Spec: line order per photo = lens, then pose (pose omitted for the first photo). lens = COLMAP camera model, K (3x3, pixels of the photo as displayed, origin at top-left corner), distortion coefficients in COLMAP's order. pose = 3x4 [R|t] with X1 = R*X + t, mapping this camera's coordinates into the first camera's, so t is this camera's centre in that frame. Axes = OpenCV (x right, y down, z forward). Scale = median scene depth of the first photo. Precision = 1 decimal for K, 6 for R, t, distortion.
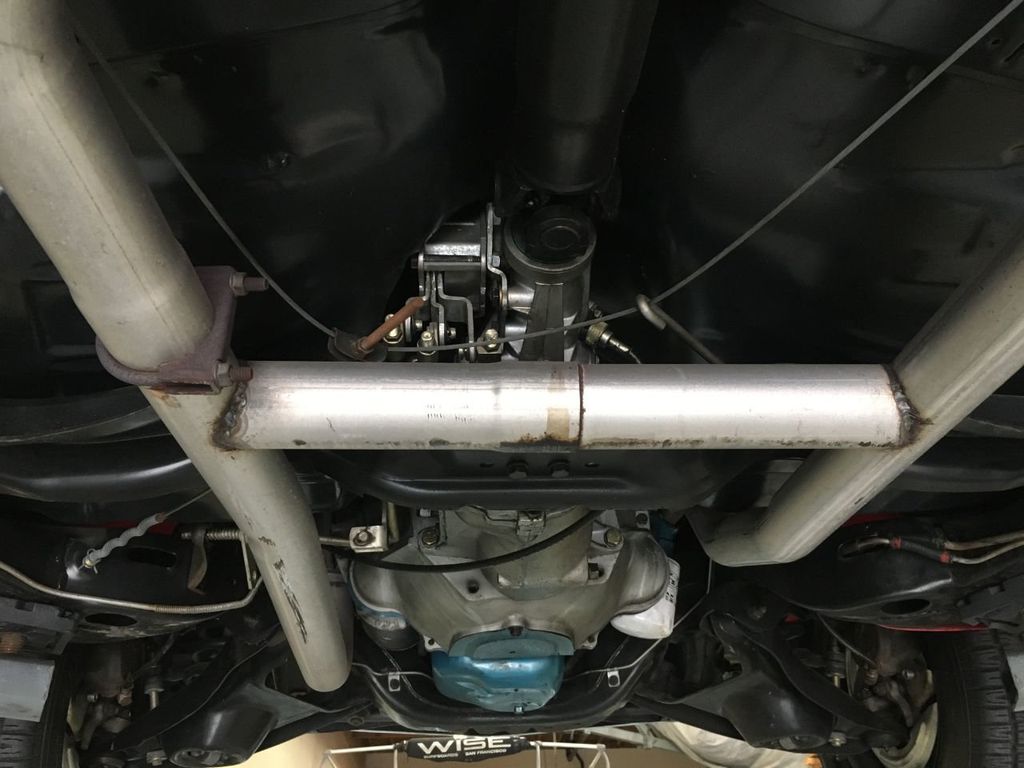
lens RADIAL K [[884.5, 0, 512.3], [0, 884.5, 390.9], [0, 0, 1]] dist [0.086606, -0.133017]
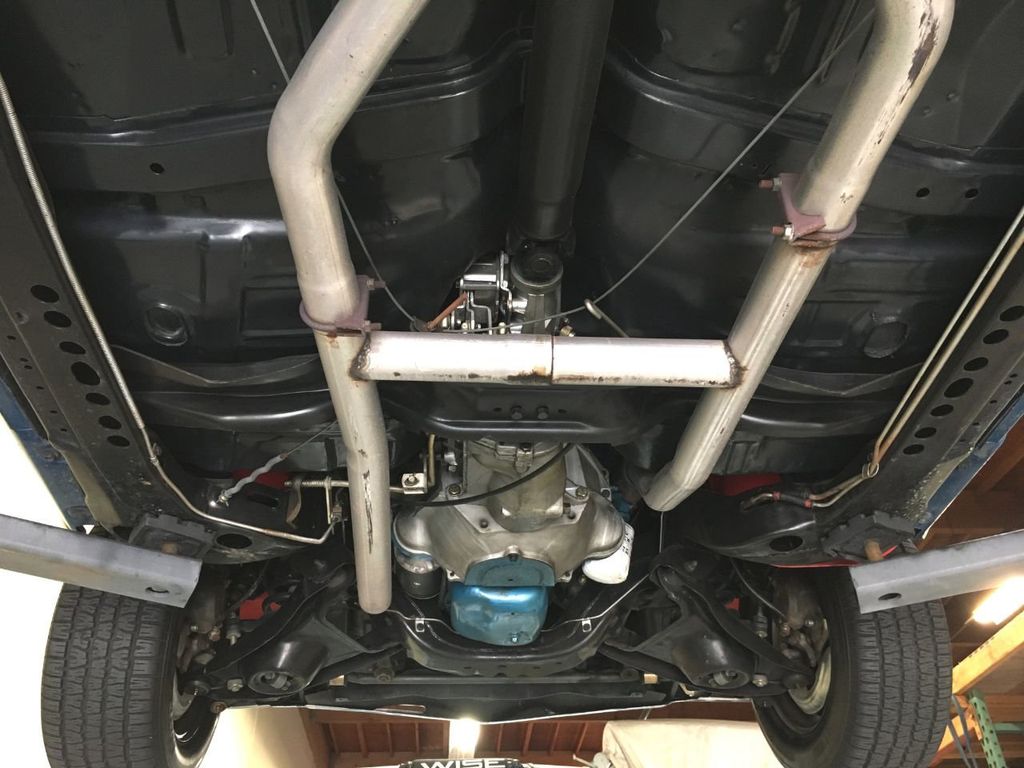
lens RADIAL K [[884.5, 0, 513.0], [0, 884.5, 388.8], [0, 0, 1]] dist [0.086606, -0.133017]
pose [[0.999931, 0.010763, 0.004638, -0.006368], [-0.010186, 0.993856, -0.110213, 0.164492], [-0.005795, 0.110158, 0.993897, -0.459295]]
